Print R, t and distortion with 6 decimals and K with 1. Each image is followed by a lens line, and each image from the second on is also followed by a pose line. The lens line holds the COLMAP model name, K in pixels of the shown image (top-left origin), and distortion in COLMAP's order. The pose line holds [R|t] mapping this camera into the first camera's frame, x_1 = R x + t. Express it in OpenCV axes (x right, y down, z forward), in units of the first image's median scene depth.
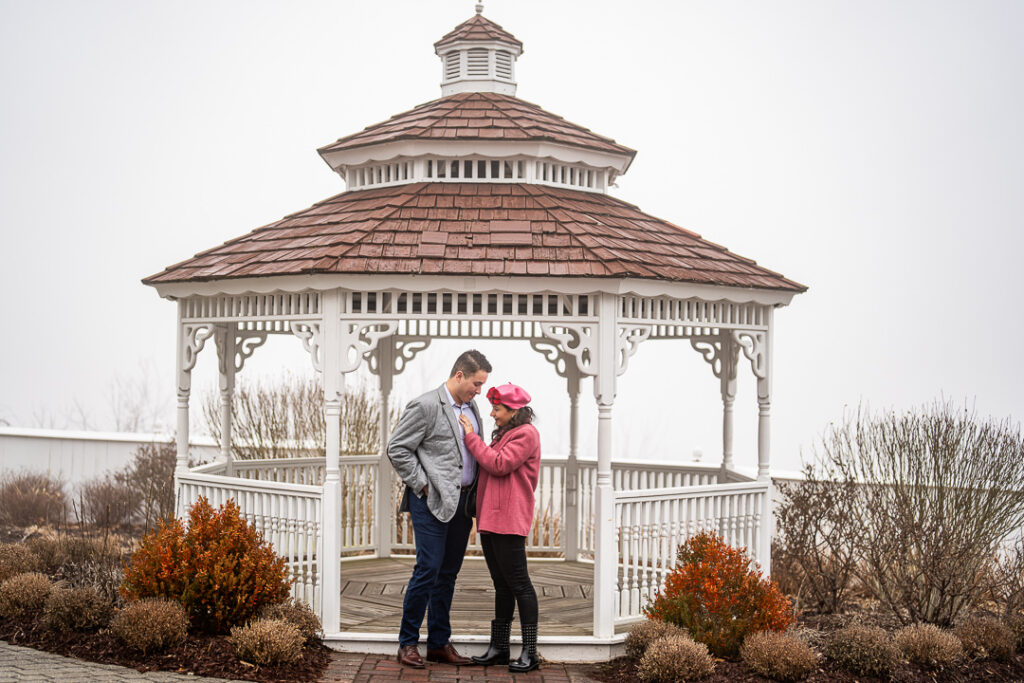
lens RADIAL K [[1418.0, 0, 486.9], [0, 1418.0, 359.3], [0, 0, 1]] dist [-0.099388, 0.660720]
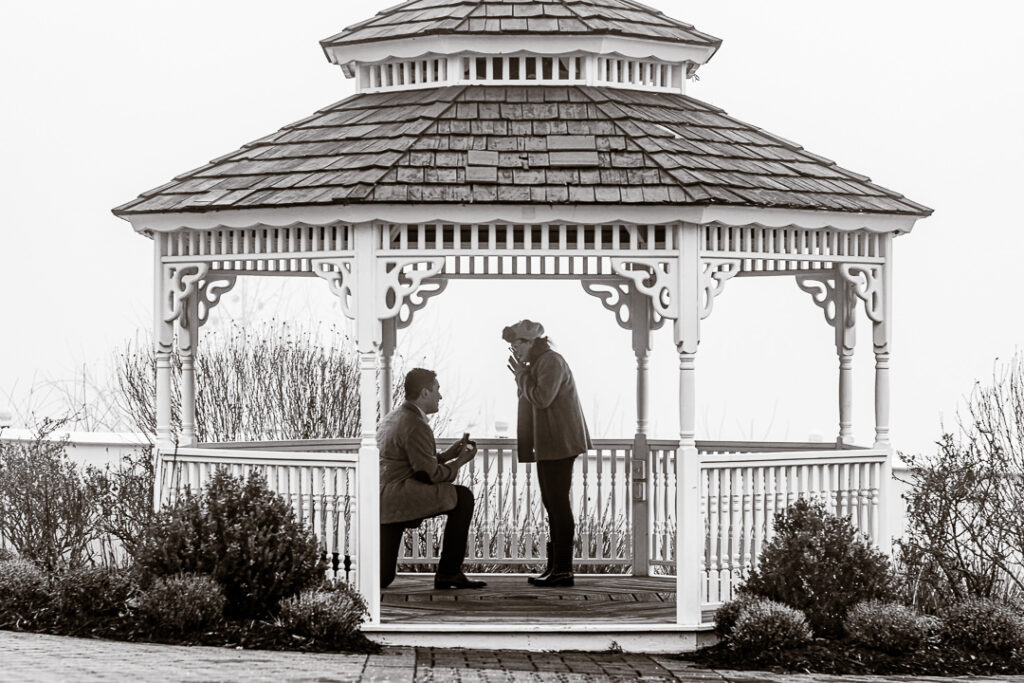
lens RADIAL K [[3086.6, 0, 513.4], [0, 3086.6, 359.1], [0, 0, 1]] dist [0.034658, -0.770744]
pose [[0.999363, -0.012663, 0.033355, -0.076197], [0.012289, 0.999860, 0.011383, 0.012086], [-0.033494, -0.010966, 0.999379, -0.782694]]
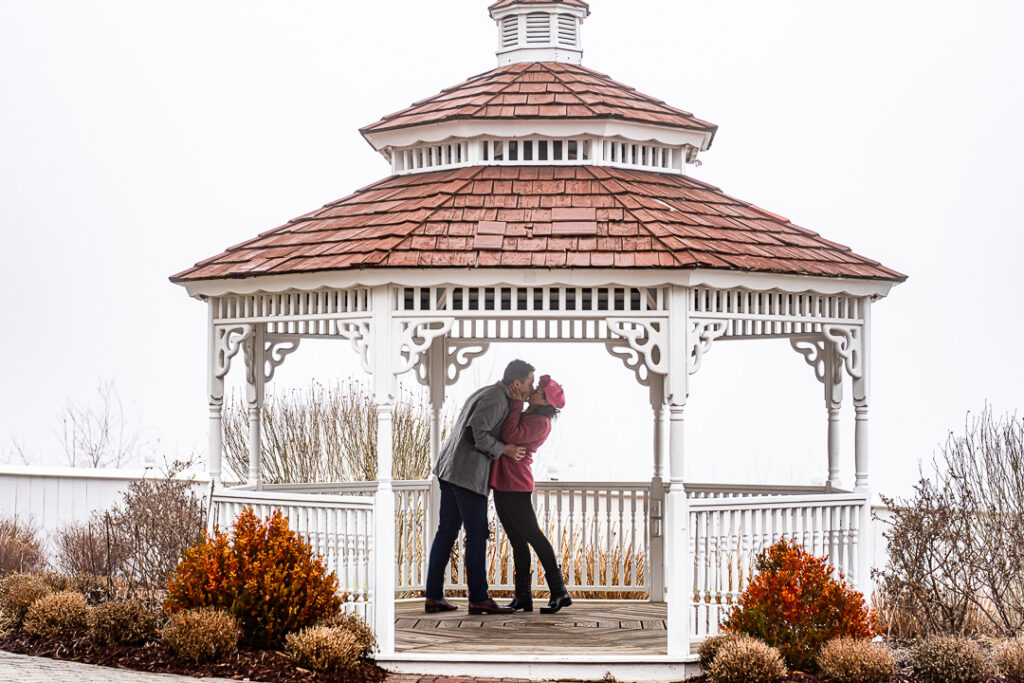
lens RADIAL K [[2171.2, 0, 512.0], [0, 2171.2, 341.5], [0, 0, 1]] dist [-0.045851, 0.055393]
pose [[0.999503, -0.012060, -0.029116, 0.015764], [0.011370, 0.999653, -0.023753, 0.020859], [0.029392, 0.023410, 0.999294, -0.389727]]
